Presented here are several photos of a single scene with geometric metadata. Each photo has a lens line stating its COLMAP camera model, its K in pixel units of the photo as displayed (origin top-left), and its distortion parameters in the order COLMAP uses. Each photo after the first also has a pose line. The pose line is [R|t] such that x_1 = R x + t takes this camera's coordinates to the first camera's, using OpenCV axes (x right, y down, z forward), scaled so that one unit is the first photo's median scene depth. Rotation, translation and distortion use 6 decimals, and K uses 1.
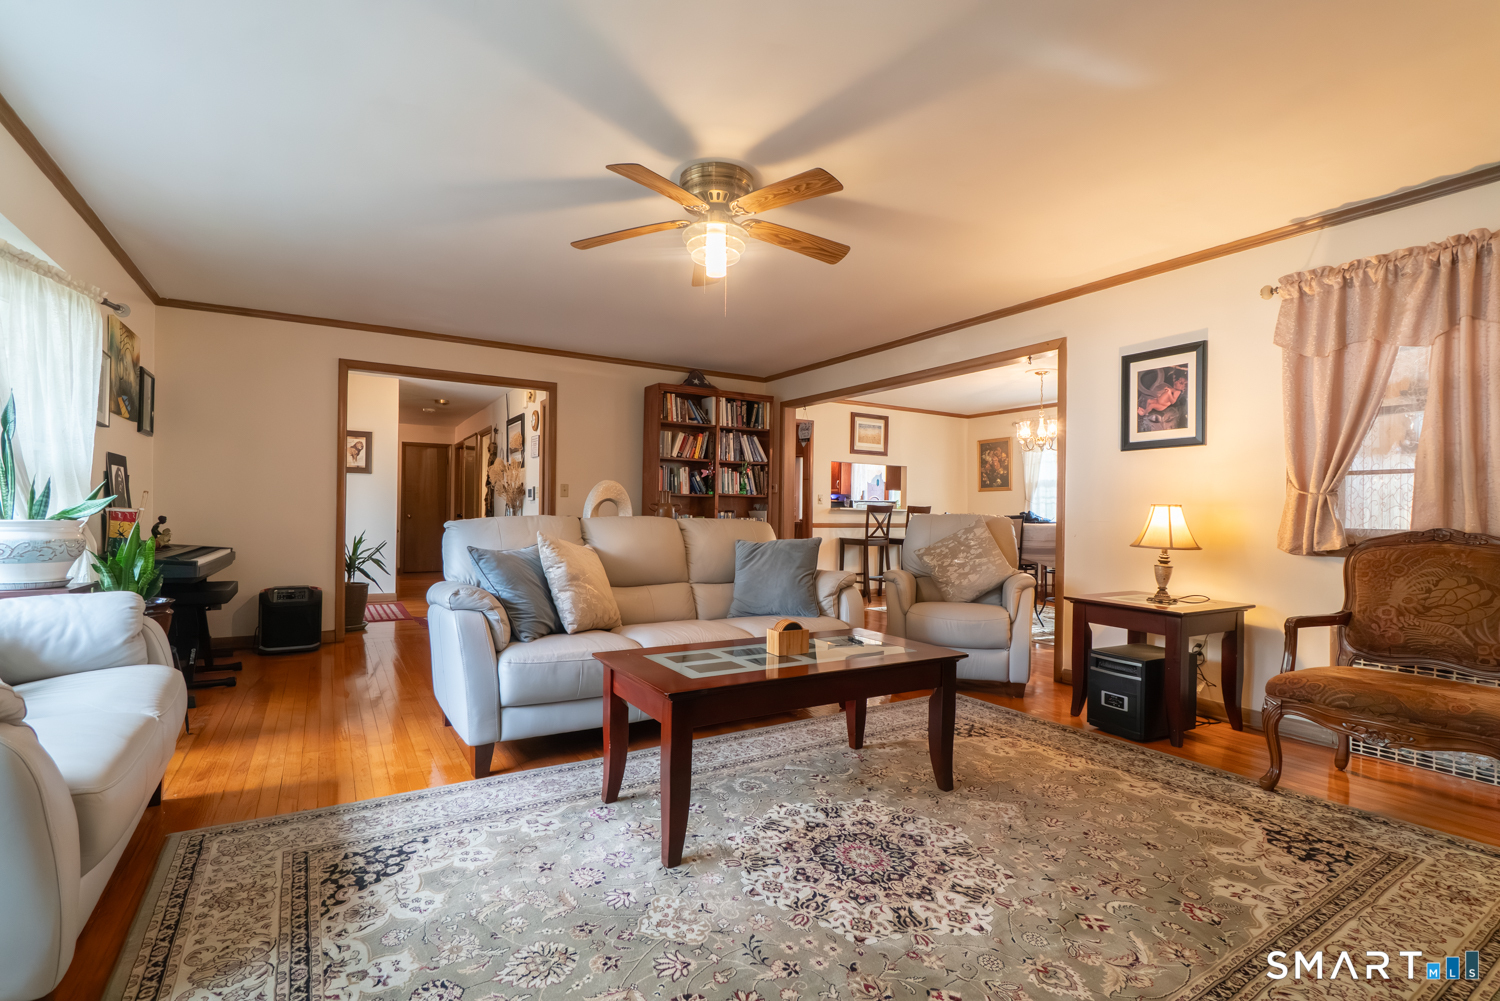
lens RADIAL K [[706.7, 0, 761.0], [0, 706.7, 507.9], [0, 0, 1]] dist [-0.001787, 0.000689]
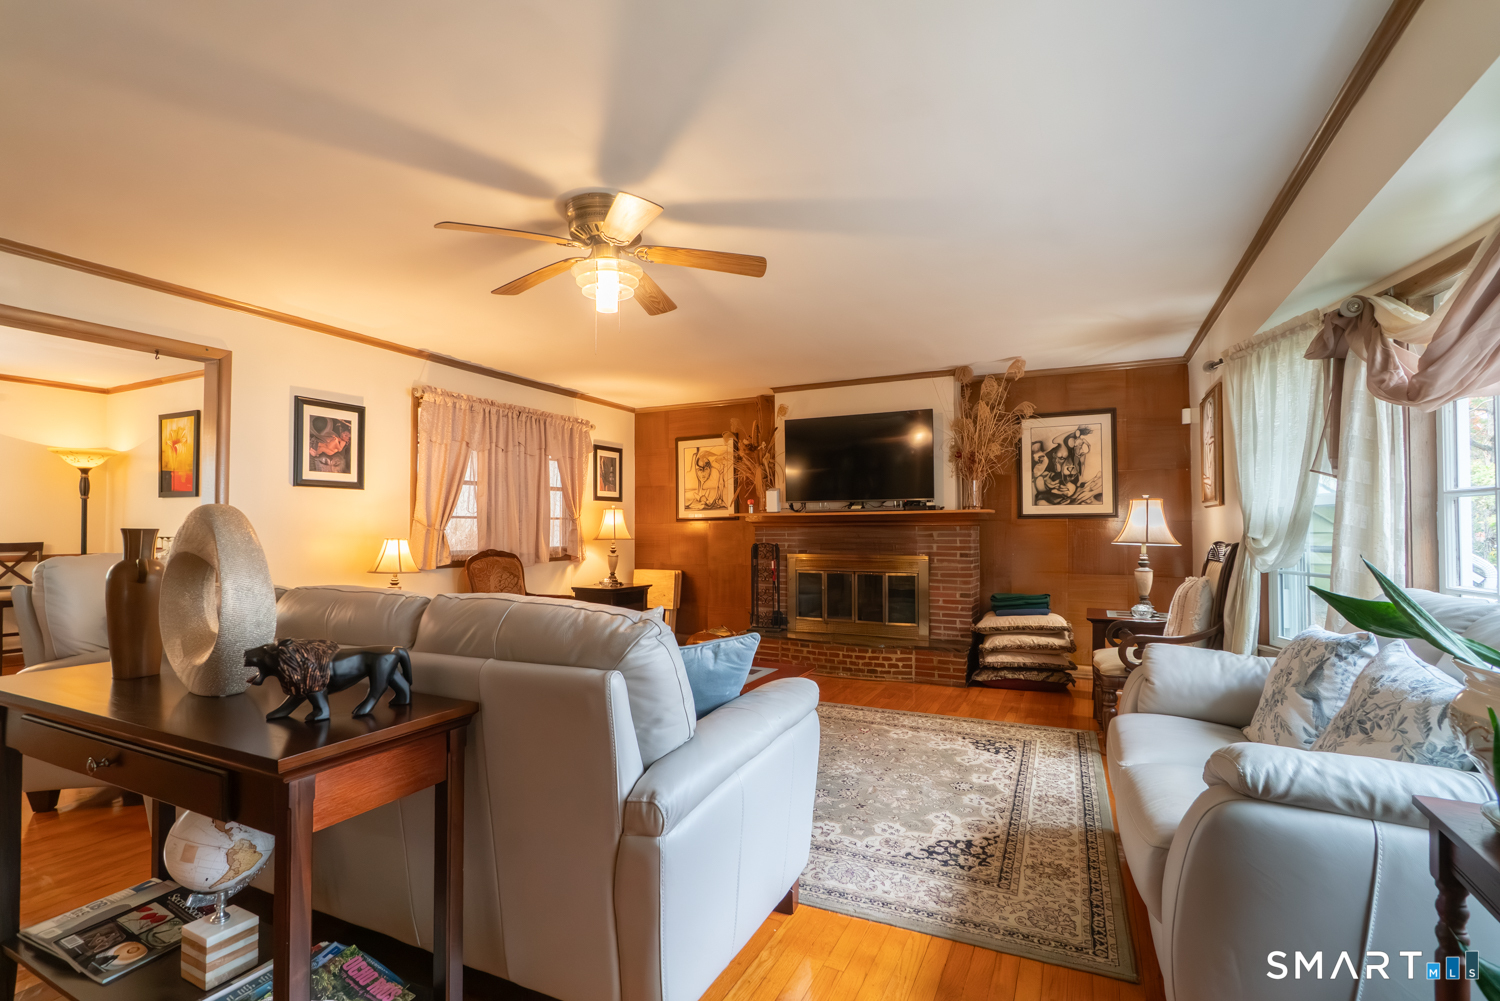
lens RADIAL K [[706.7, 0, 710.6], [0, 706.7, 511.9], [0, 0, 1]] dist [-0.001787, 0.000689]
pose [[-0.503800, 0.007174, 0.863790, -1.233004], [-0.016178, 0.999712, -0.017738, -0.060056], [-0.863669, -0.022911, -0.503539, 1.756179]]
